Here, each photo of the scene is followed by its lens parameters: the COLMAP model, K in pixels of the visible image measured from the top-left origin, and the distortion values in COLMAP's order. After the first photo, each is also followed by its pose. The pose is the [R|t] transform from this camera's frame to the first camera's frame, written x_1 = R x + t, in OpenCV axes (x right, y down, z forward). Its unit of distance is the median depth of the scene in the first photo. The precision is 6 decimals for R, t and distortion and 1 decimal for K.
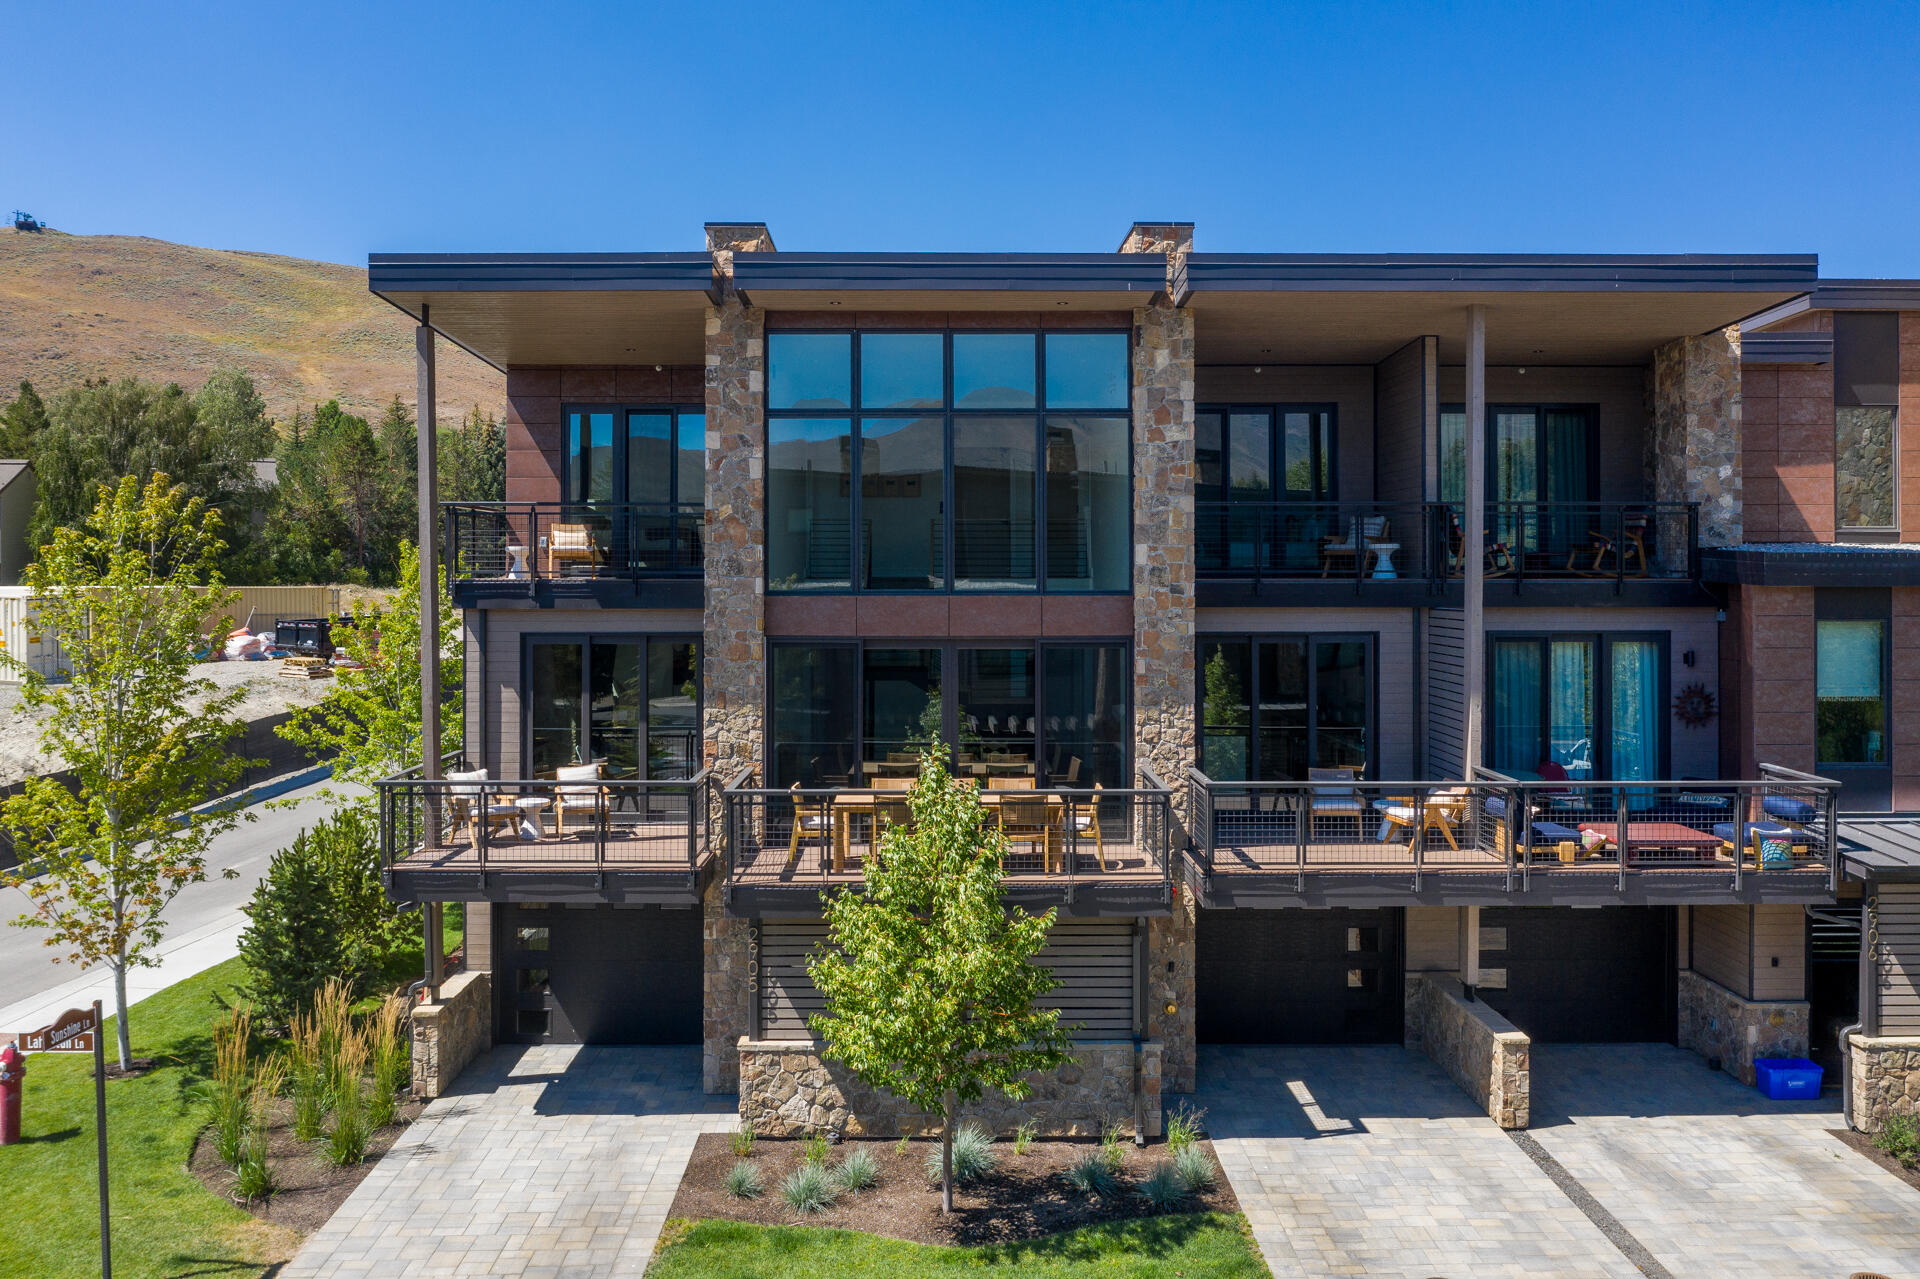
lens RADIAL K [[1550.6, 0, 960.0], [0, 1550.6, 568.4], [0, 0, 1]] dist [-0.003630, 0.001354]
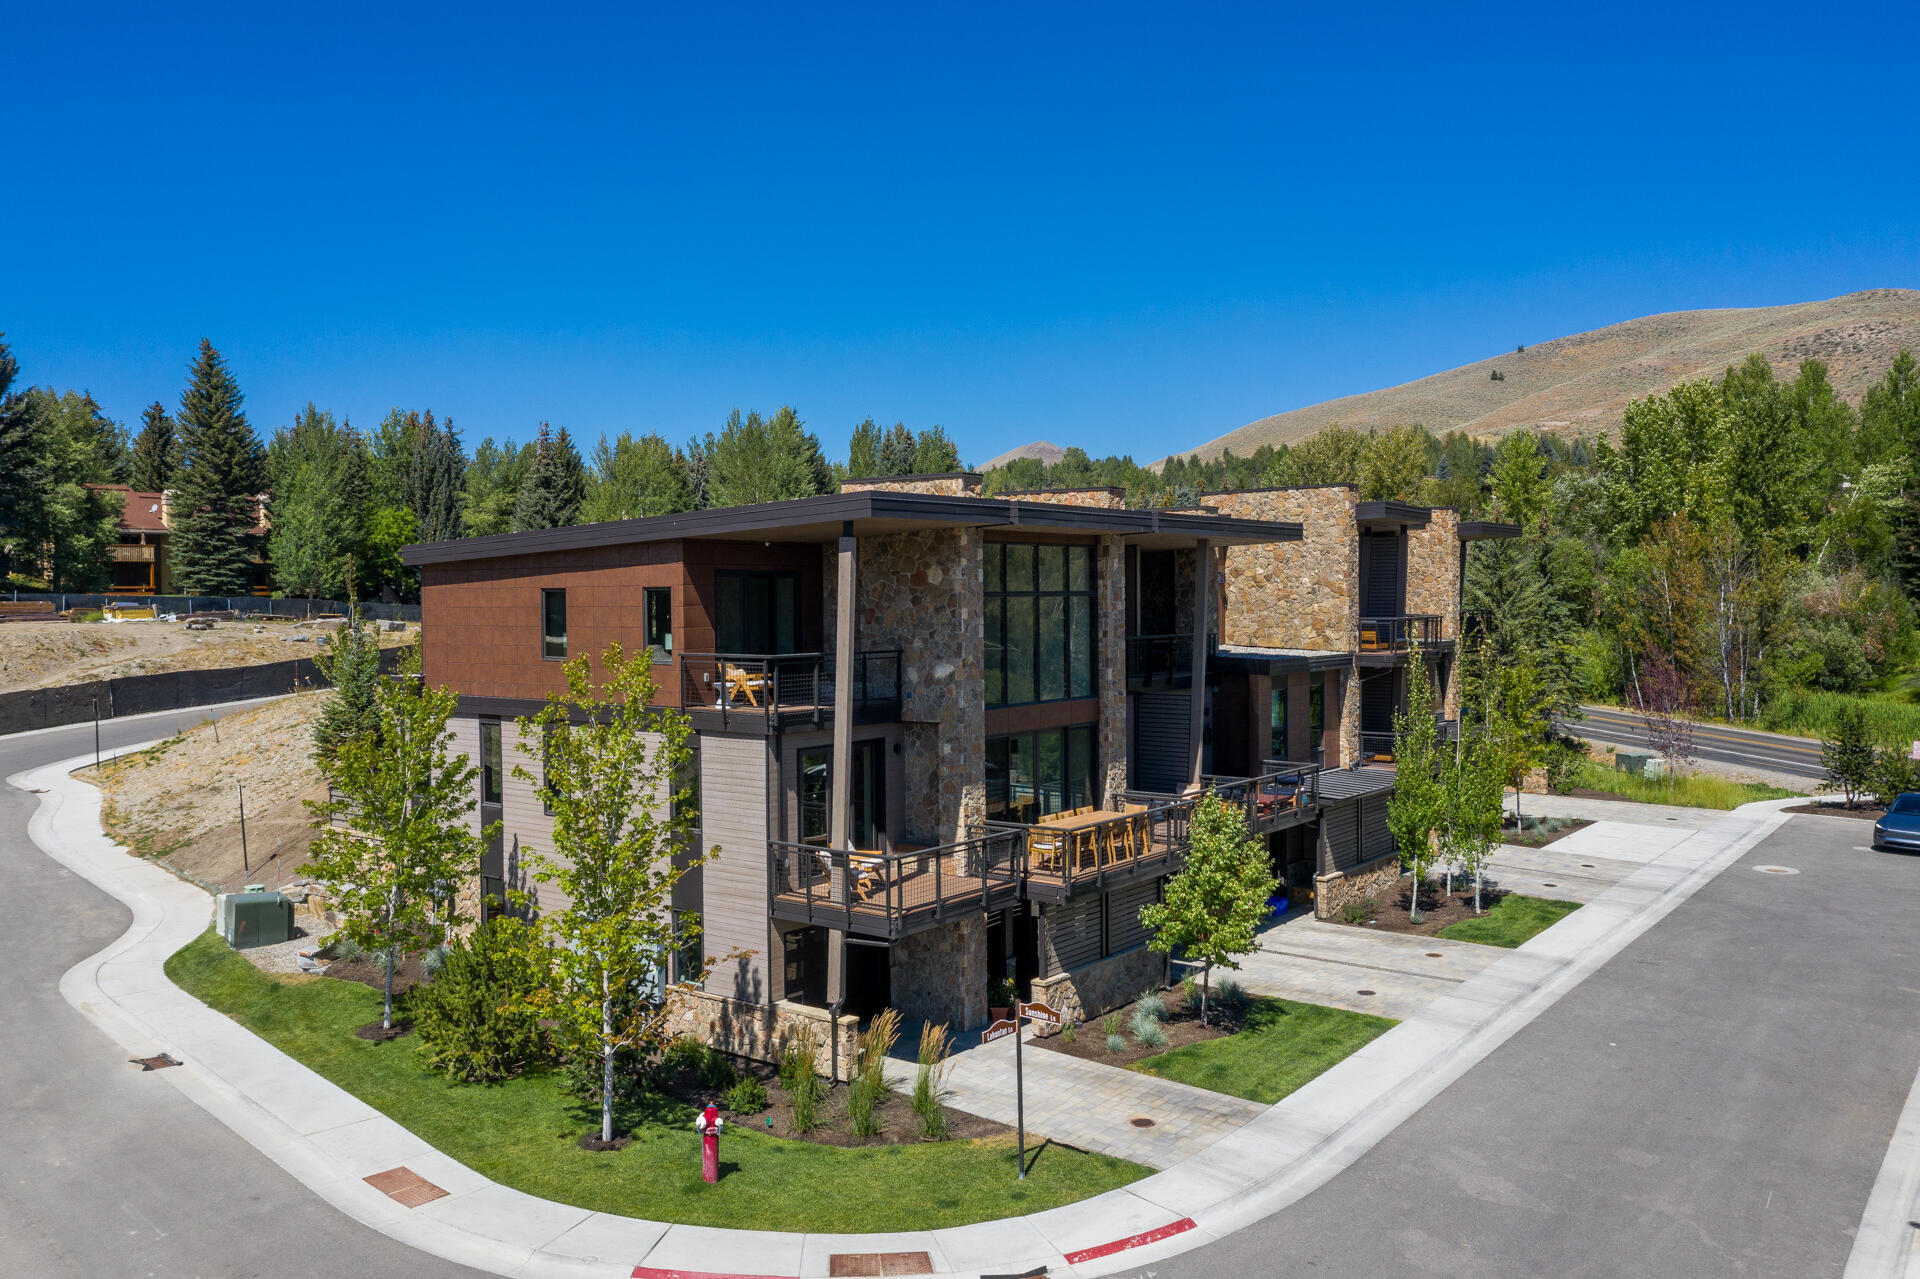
lens RADIAL K [[1538.9, 0, 960.0], [0, 1538.9, 641.2], [0, 0, 1]] dist [-0.002309, 0.000184]
pose [[0.600297, -0.029725, 0.799224, -1.393918], [0.003787, 0.999404, 0.034326, -0.108263], [-0.799768, -0.017579, 0.600052, 0.079919]]
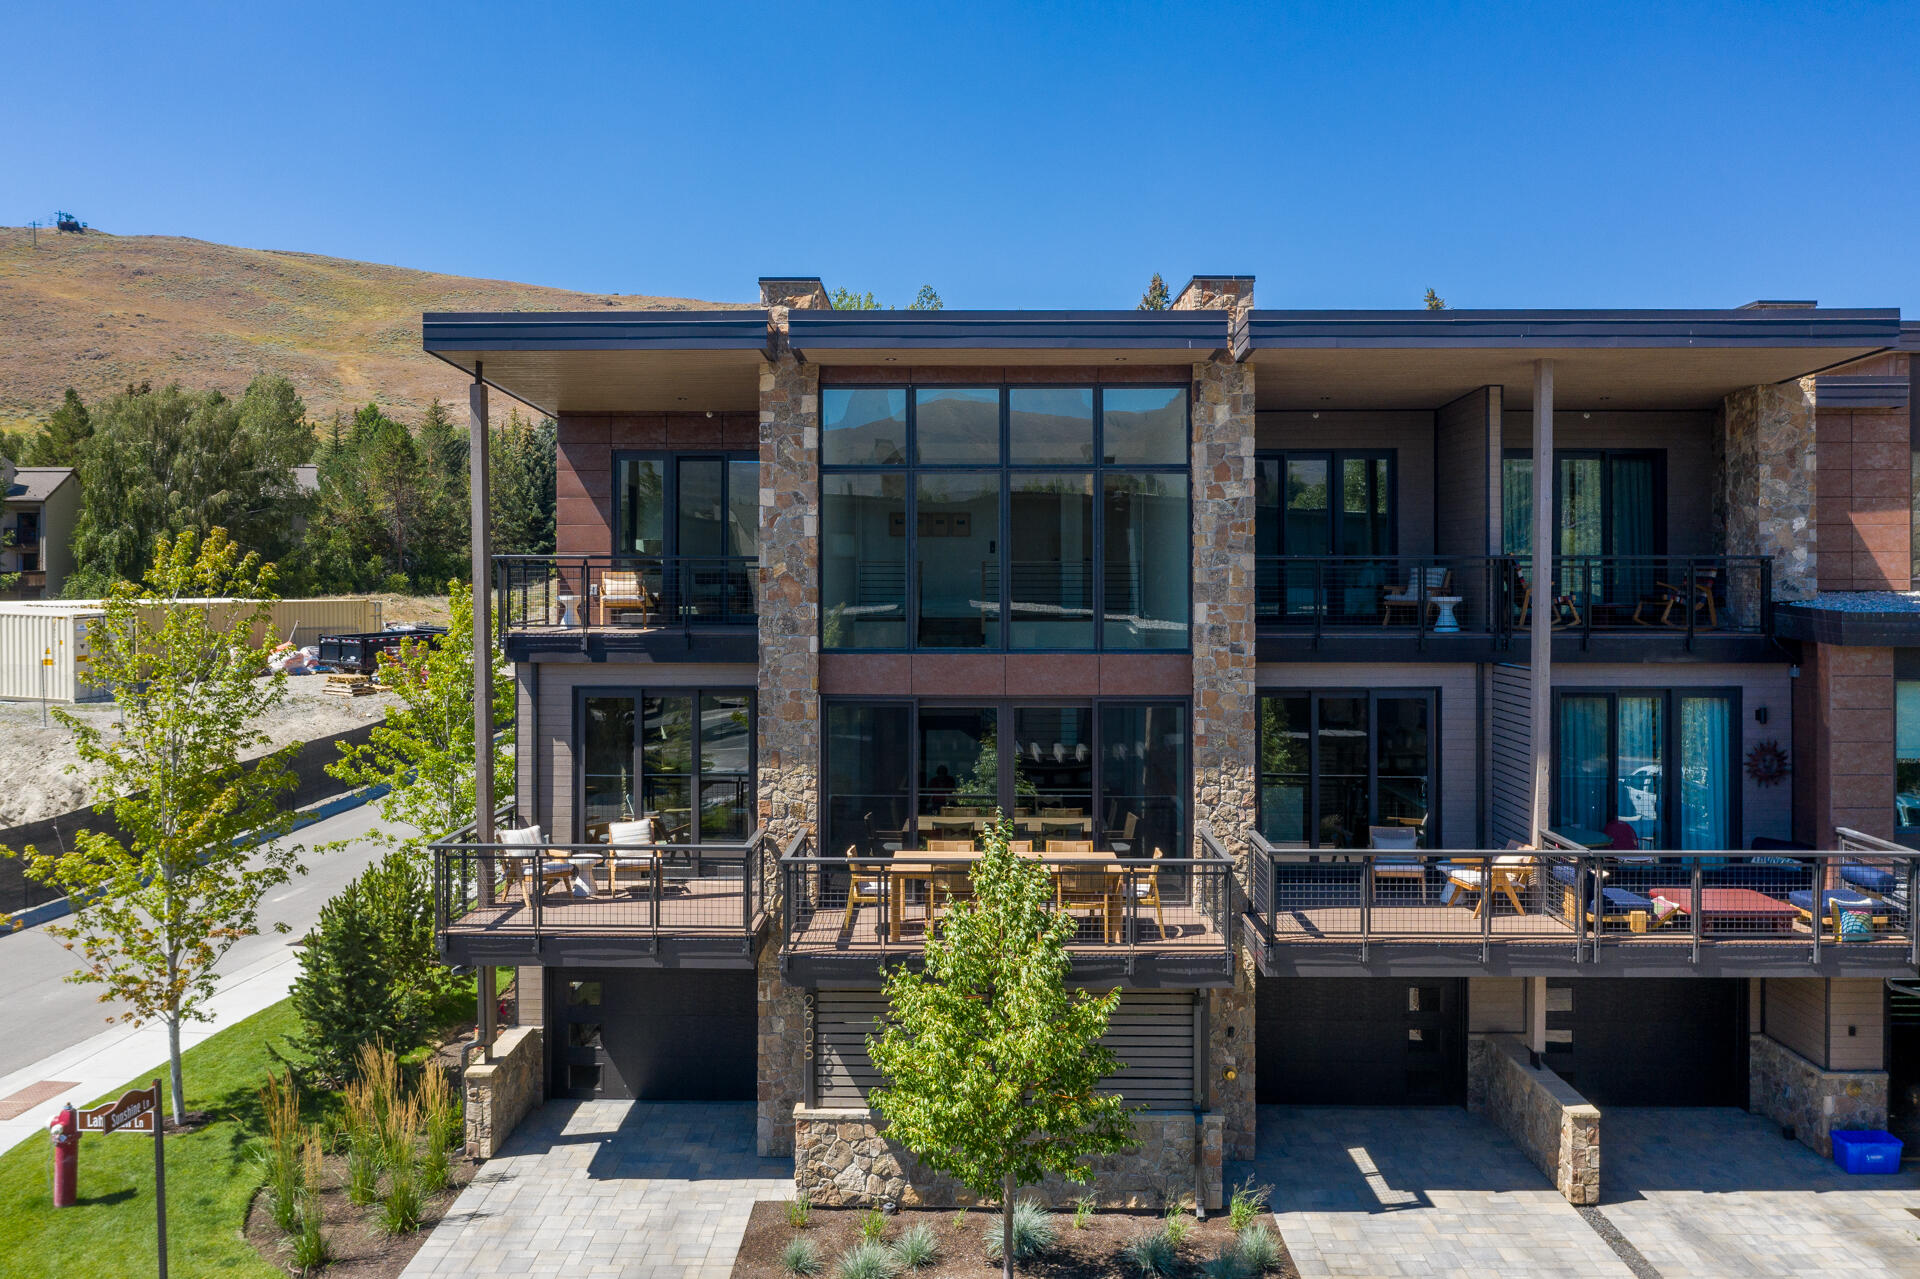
lens RADIAL K [[1555.8, 0, 961.1], [0, 1555.8, 571.6], [0, 0, 1]] dist [0.004437, -0.004162]
pose [[0.999750, 0.000781, -0.022333, -0.013175], [-0.000725, 0.999997, 0.002506, -0.037809], [0.022335, -0.002490, 0.999747, 0.008149]]
